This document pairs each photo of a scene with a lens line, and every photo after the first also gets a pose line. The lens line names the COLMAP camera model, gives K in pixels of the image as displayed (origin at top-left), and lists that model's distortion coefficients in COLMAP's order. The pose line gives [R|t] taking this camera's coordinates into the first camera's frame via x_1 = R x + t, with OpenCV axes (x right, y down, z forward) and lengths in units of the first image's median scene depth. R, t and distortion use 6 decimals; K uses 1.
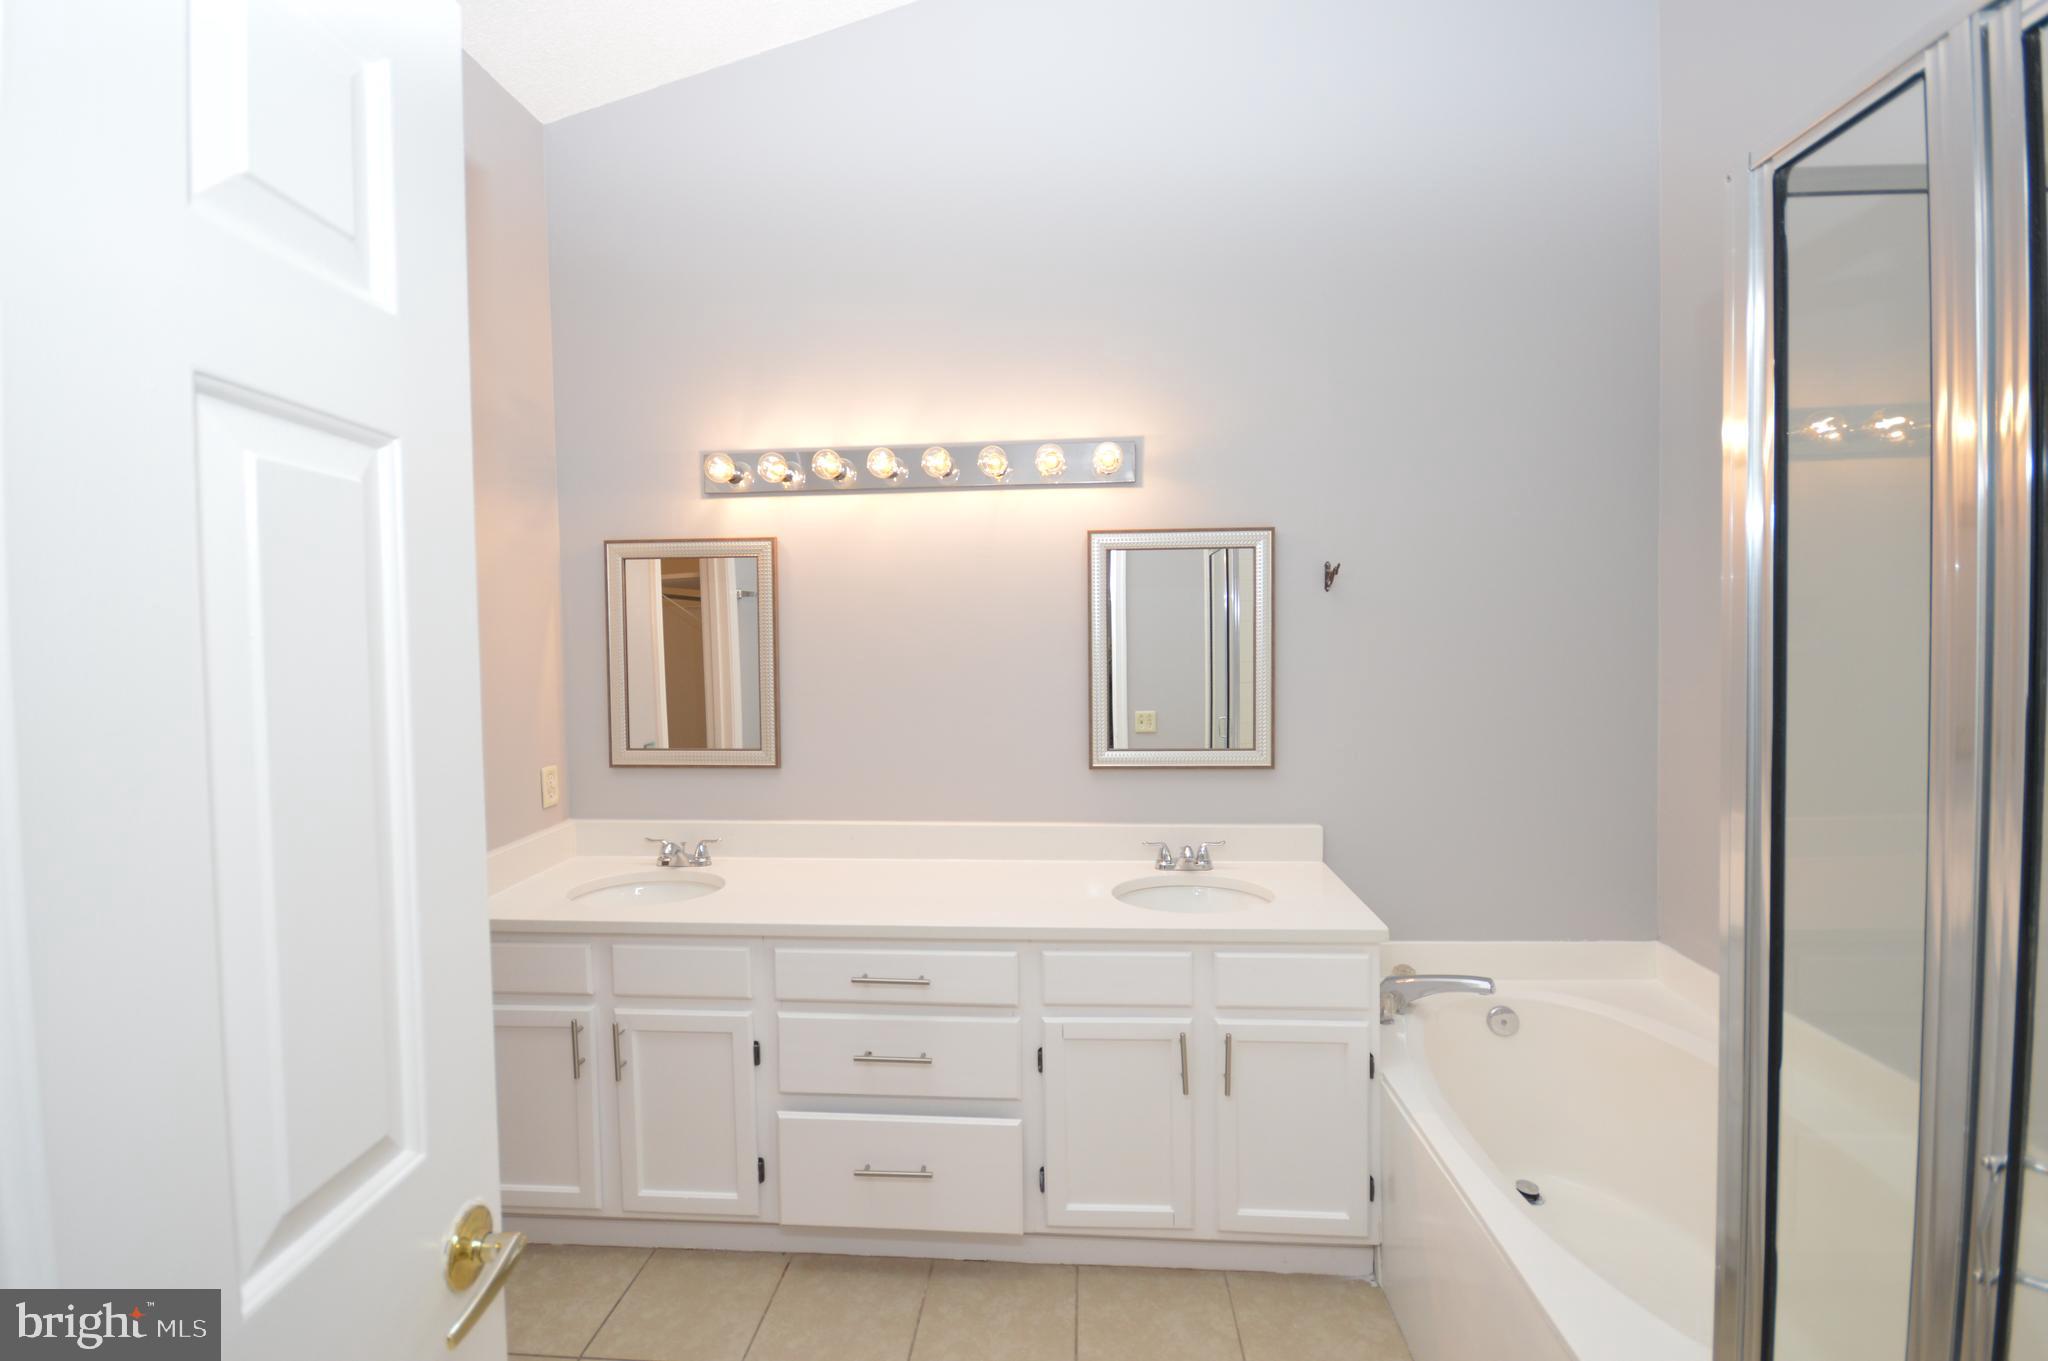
lens RADIAL K [[925.6, 0, 1015.5], [0, 925.6, 674.1], [0, 0, 1]] dist [0.015289, -0.000338]
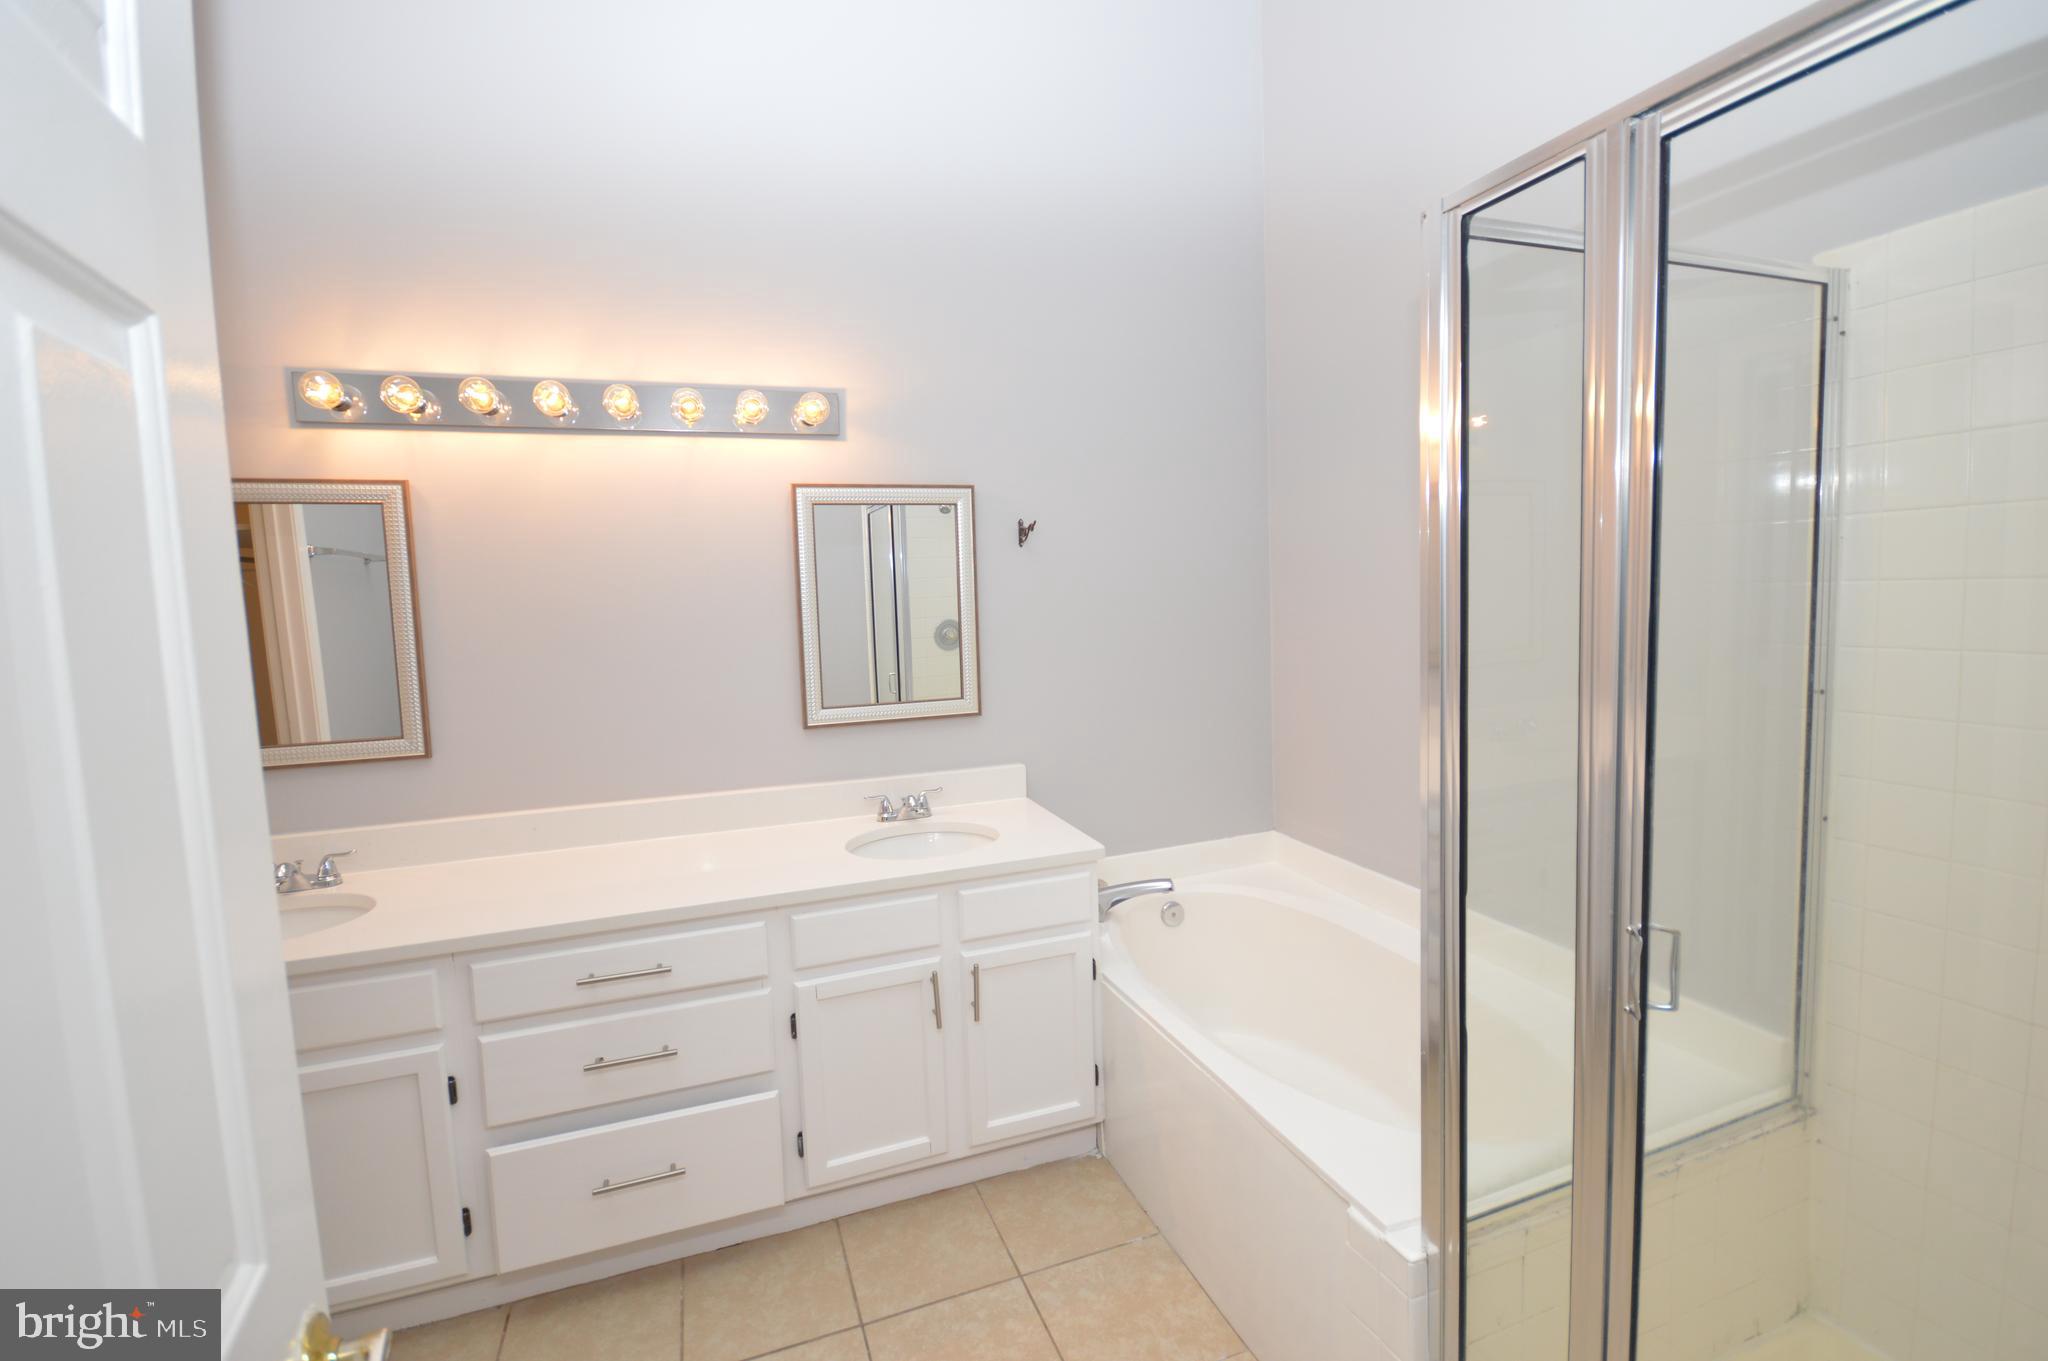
lens RADIAL K [[925.6, 0, 1020.2], [0, 925.6, 672.0], [0, 0, 1]] dist [0.015289, -0.000338]
pose [[0.912729, -0.053668, 0.405025, -0.132371], [0.037963, 0.998187, 0.046716, 0.006066], [-0.406798, -0.027264, 0.913111, 0.018349]]
